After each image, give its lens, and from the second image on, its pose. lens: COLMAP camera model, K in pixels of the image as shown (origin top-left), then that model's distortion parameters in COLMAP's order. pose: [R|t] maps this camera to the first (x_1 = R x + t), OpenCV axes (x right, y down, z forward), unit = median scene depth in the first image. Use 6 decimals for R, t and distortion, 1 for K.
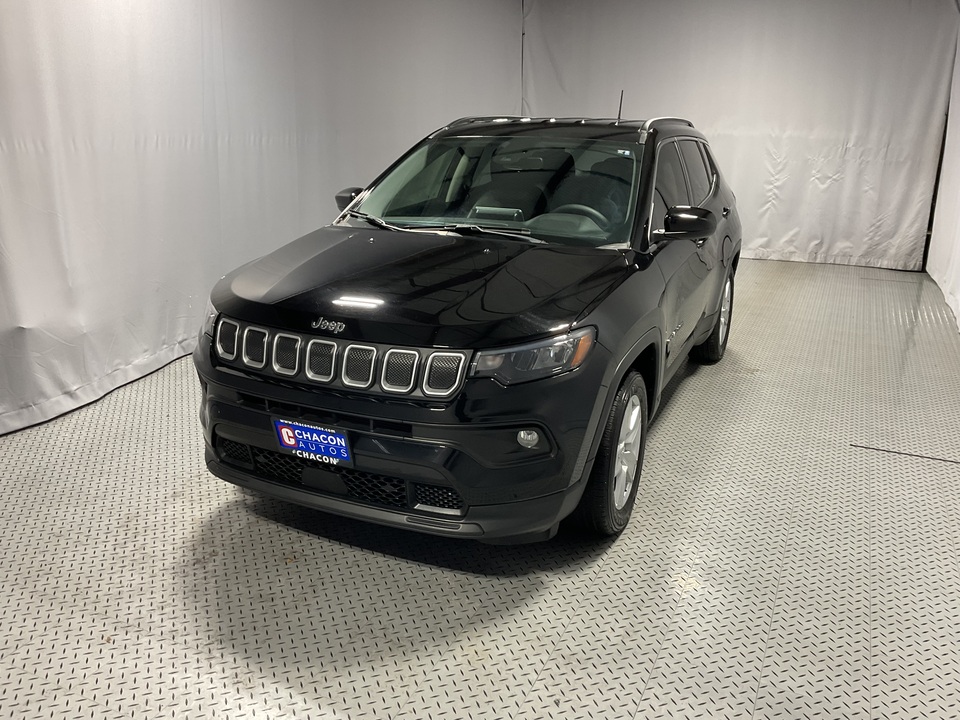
lens RADIAL K [[805.5, 0, 480.9], [0, 805.5, 365.1], [0, 0, 1]] dist [0.043953, -0.004712]
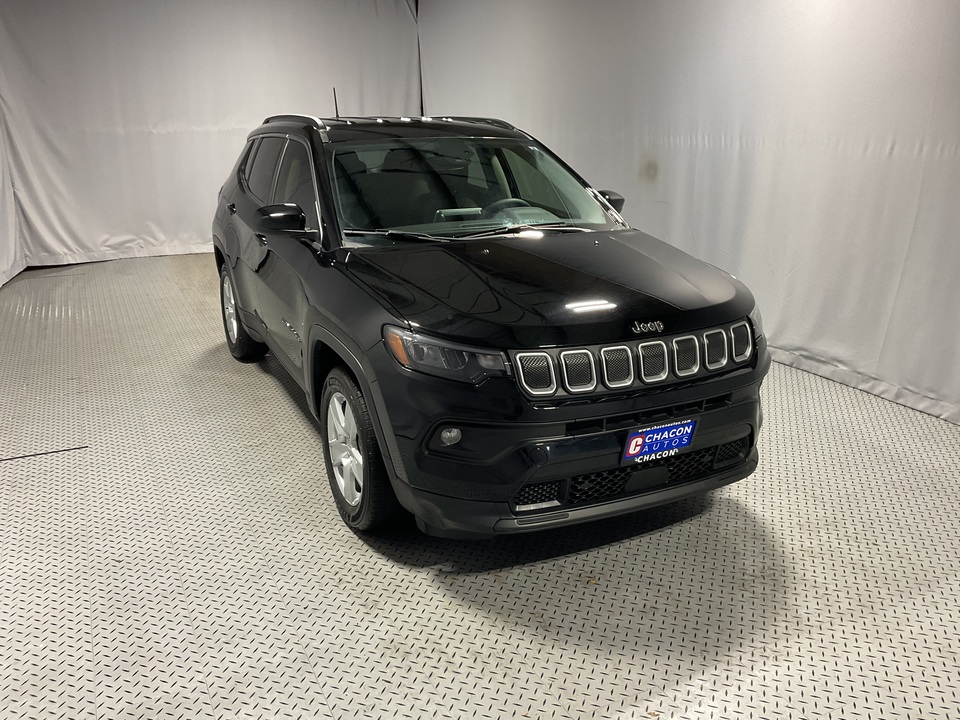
lens RADIAL K [[811.4, 0, 479.3], [0, 811.4, 361.4], [0, 0, 1]] dist [0.033624, -0.020175]
pose [[0.624005, -0.243687, 0.742451, -1.078971], [0.237701, 0.964300, 0.116723, -0.175216], [-0.744389, 0.103646, 0.659653, 0.471895]]
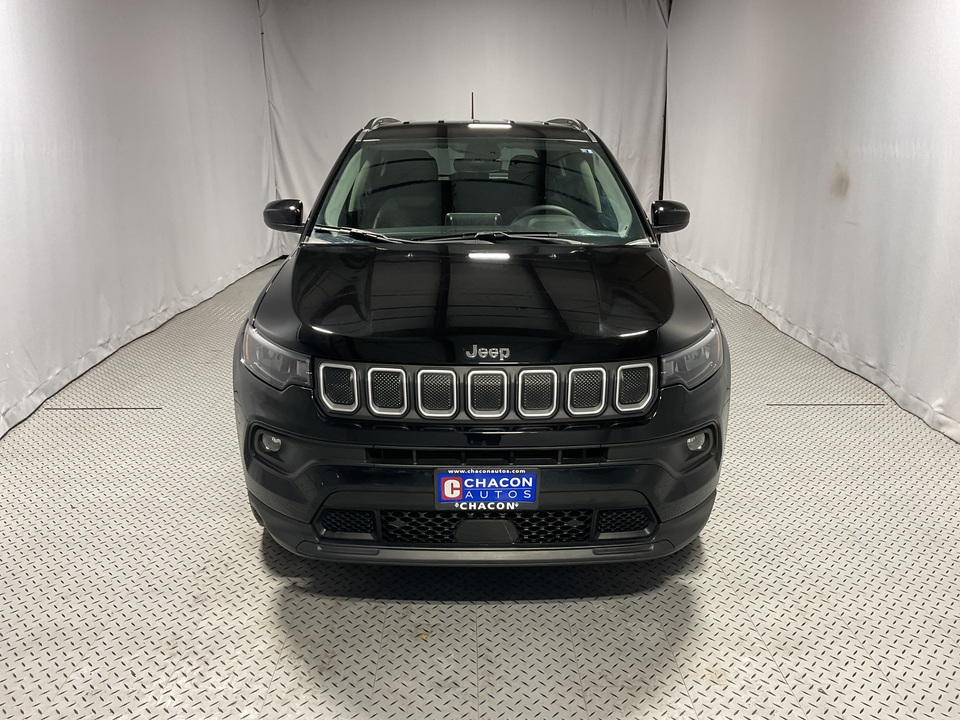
lens RADIAL K [[811.4, 0, 478.1], [0, 811.4, 354.5], [0, 0, 1]] dist [0.033624, -0.020175]
pose [[0.900140, -0.130573, 0.415570, -0.551292], [0.139220, 0.990215, 0.009574, -0.056014], [-0.412754, 0.049238, 0.909511, 0.204567]]
